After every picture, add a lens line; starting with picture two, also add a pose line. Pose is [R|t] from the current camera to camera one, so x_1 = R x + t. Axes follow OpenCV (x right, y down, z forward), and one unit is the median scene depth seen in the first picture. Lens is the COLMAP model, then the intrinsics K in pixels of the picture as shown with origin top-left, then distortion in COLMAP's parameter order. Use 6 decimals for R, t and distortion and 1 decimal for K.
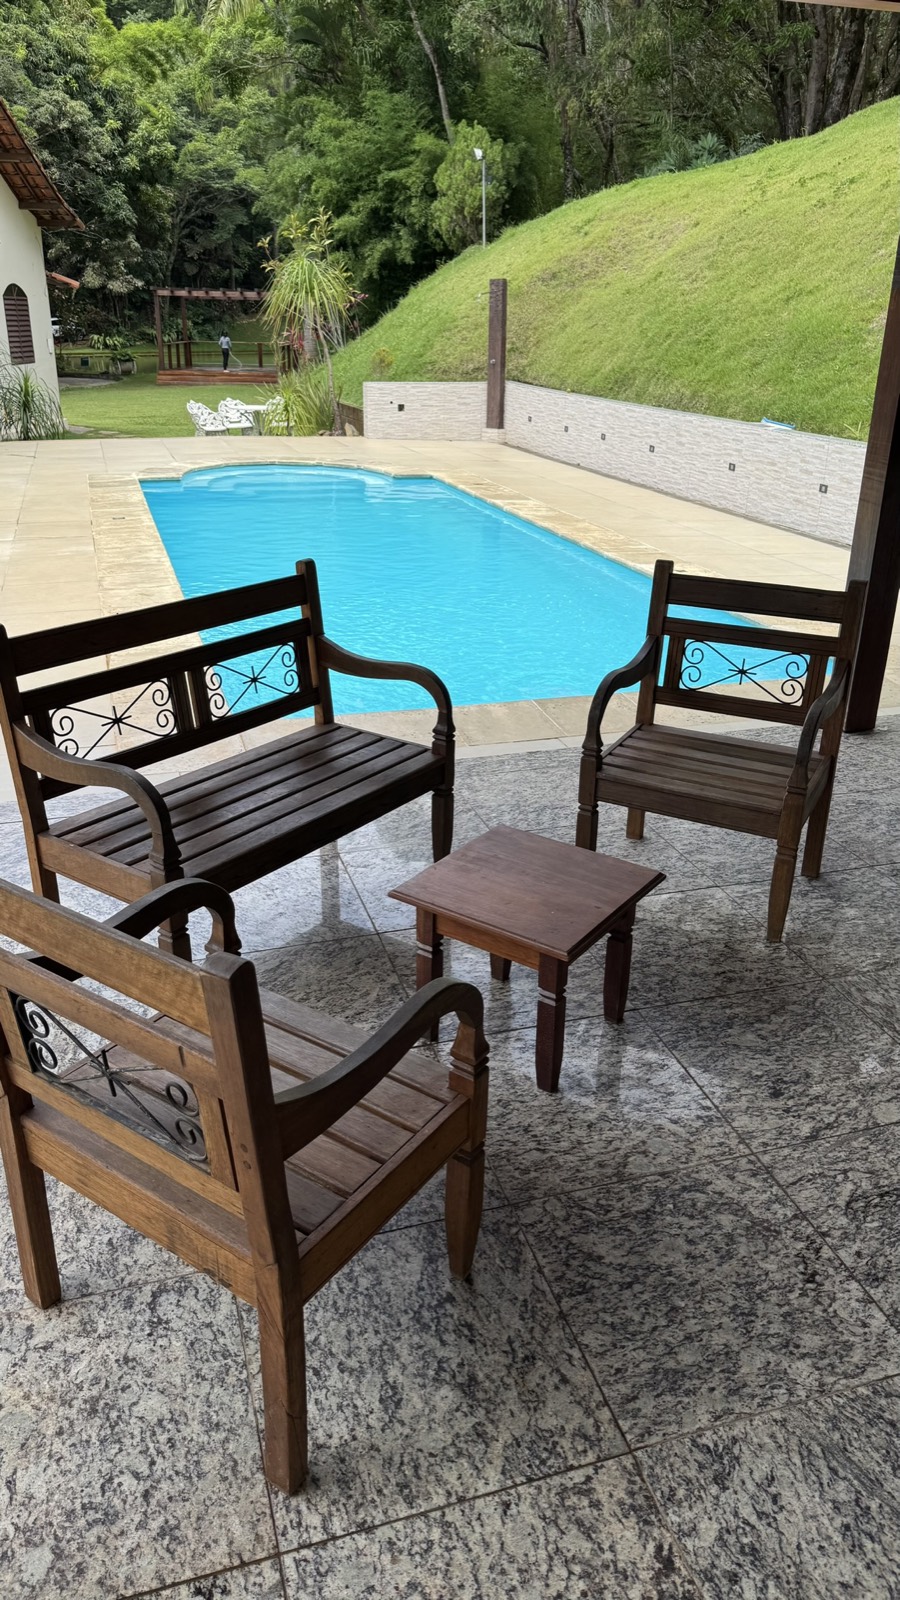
lens RADIAL K [[1128.4, 0, 441.5], [0, 1128.4, 796.3], [0, 0, 1]] dist [0.034608, -0.026175]
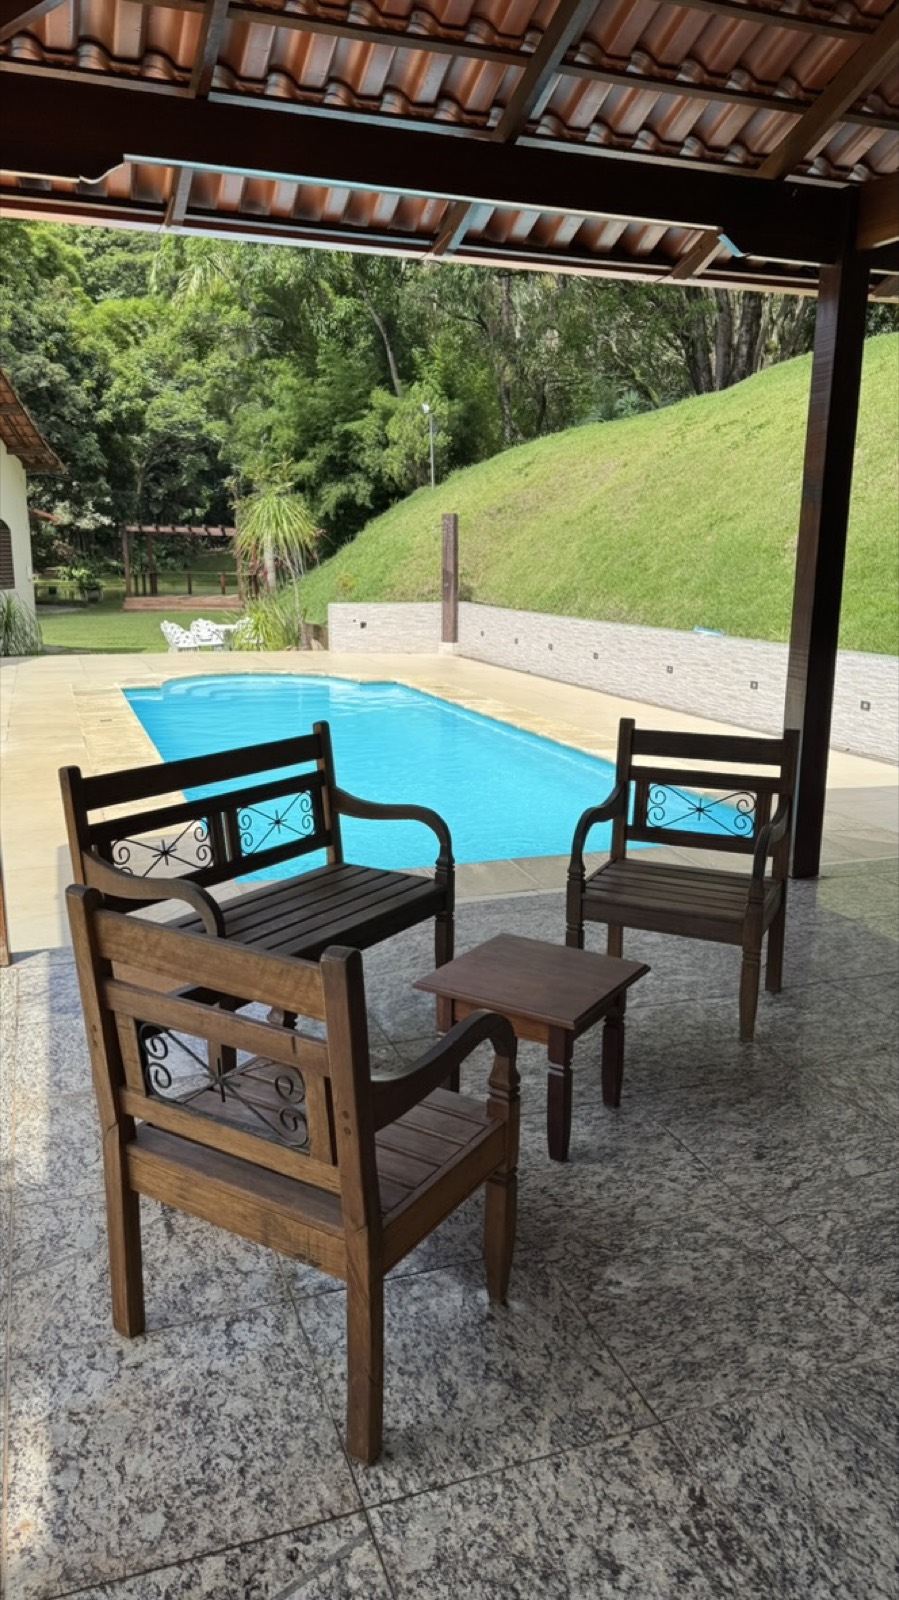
lens RADIAL K [[1106.2, 0, 449.5], [0, 1106.2, 800.0], [0, 0, 1]] dist [0.069244, -0.063482]
pose [[0.998756, -0.019312, 0.045964, -0.077430], [0.027077, 0.984225, -0.174836, 0.132948], [-0.041862, 0.175863, 0.983524, -0.196600]]
